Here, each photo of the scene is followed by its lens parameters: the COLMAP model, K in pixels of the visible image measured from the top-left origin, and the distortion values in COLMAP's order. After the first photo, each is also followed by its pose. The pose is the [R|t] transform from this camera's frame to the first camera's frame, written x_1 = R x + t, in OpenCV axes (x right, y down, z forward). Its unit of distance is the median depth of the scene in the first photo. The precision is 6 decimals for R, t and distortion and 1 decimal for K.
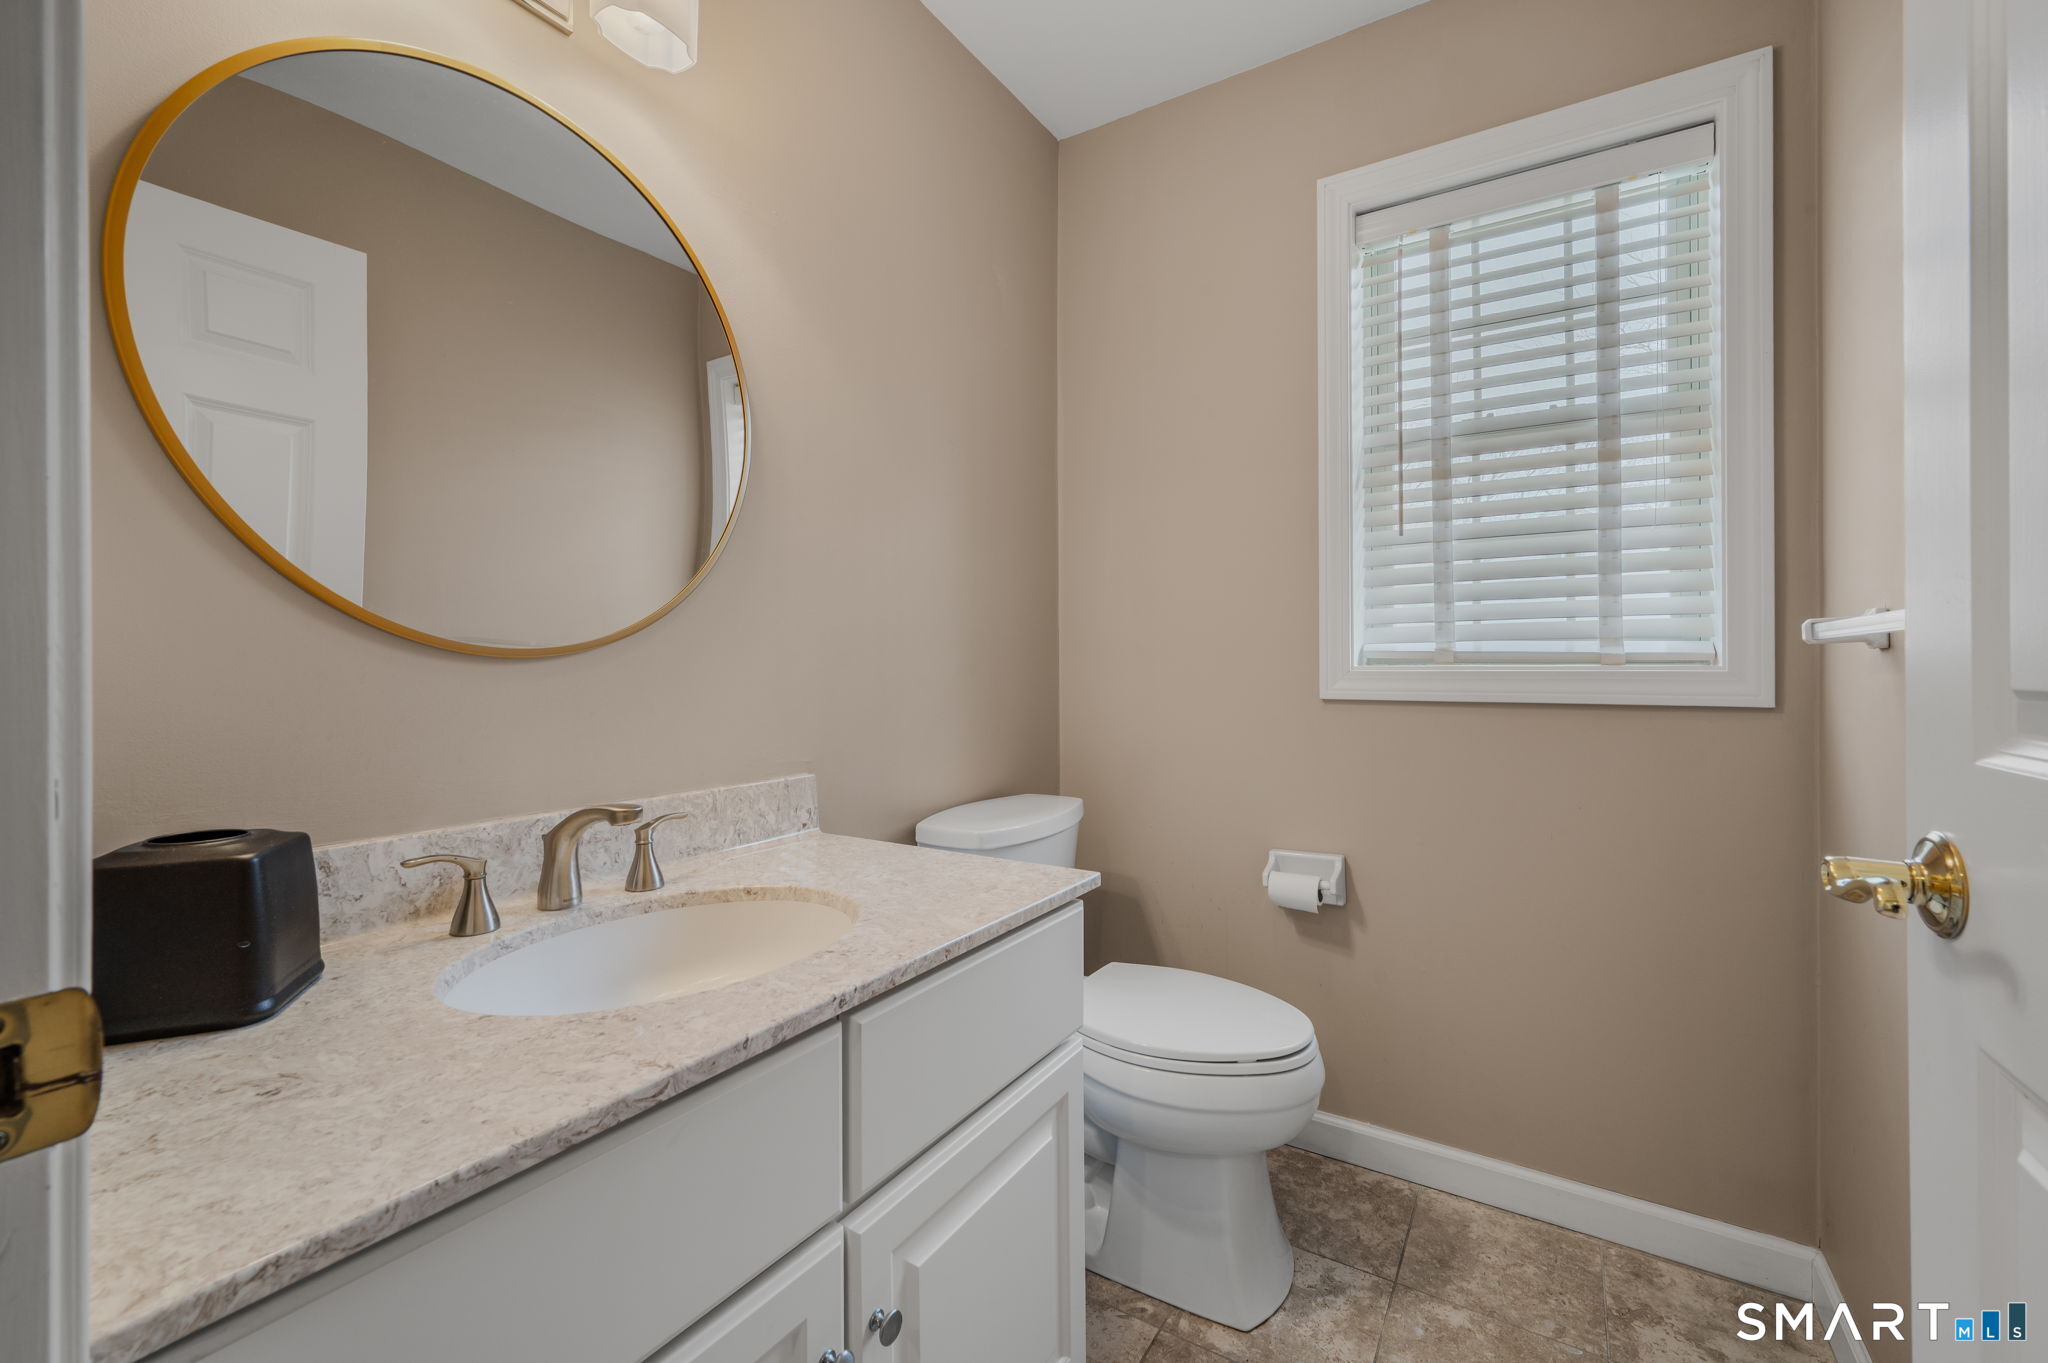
lens RADIAL K [[820.3, 0, 1029.0], [0, 820.3, 660.6], [0, 0, 1]] dist [-0.002374, -0.000011]
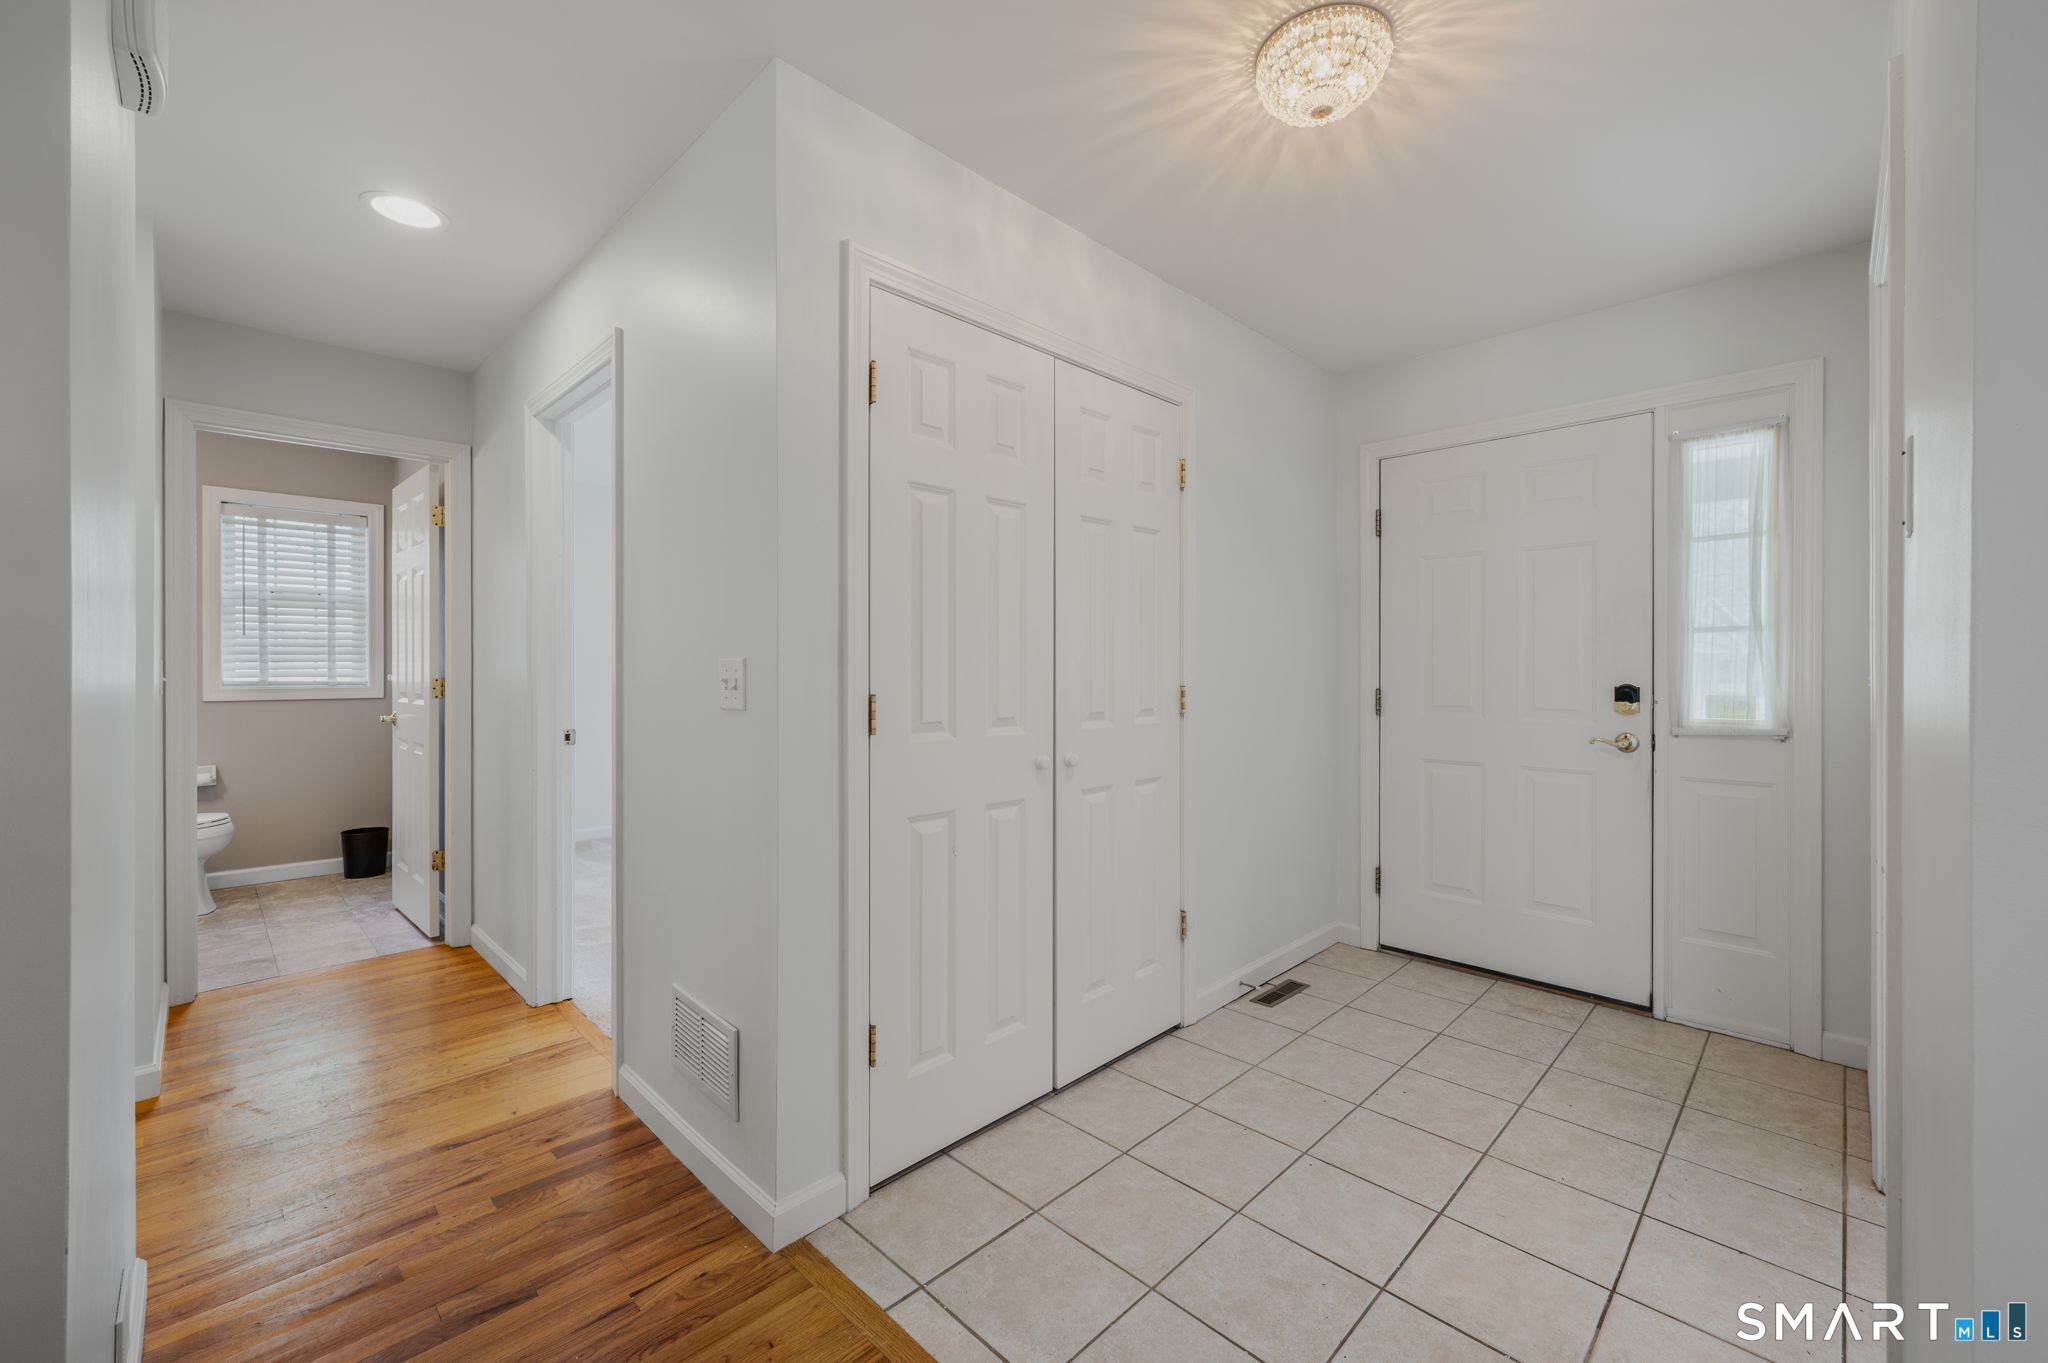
lens RADIAL K [[820.3, 0, 1026.9], [0, 820.3, 674.5], [0, 0, 1]] dist [-0.002374, -0.000011]
pose [[0.215714, 0.002428, 0.976454, -1.570307], [0.002714, 0.999992, -0.003086, -0.018669], [-0.976453, 0.003315, 0.215705, -2.003897]]
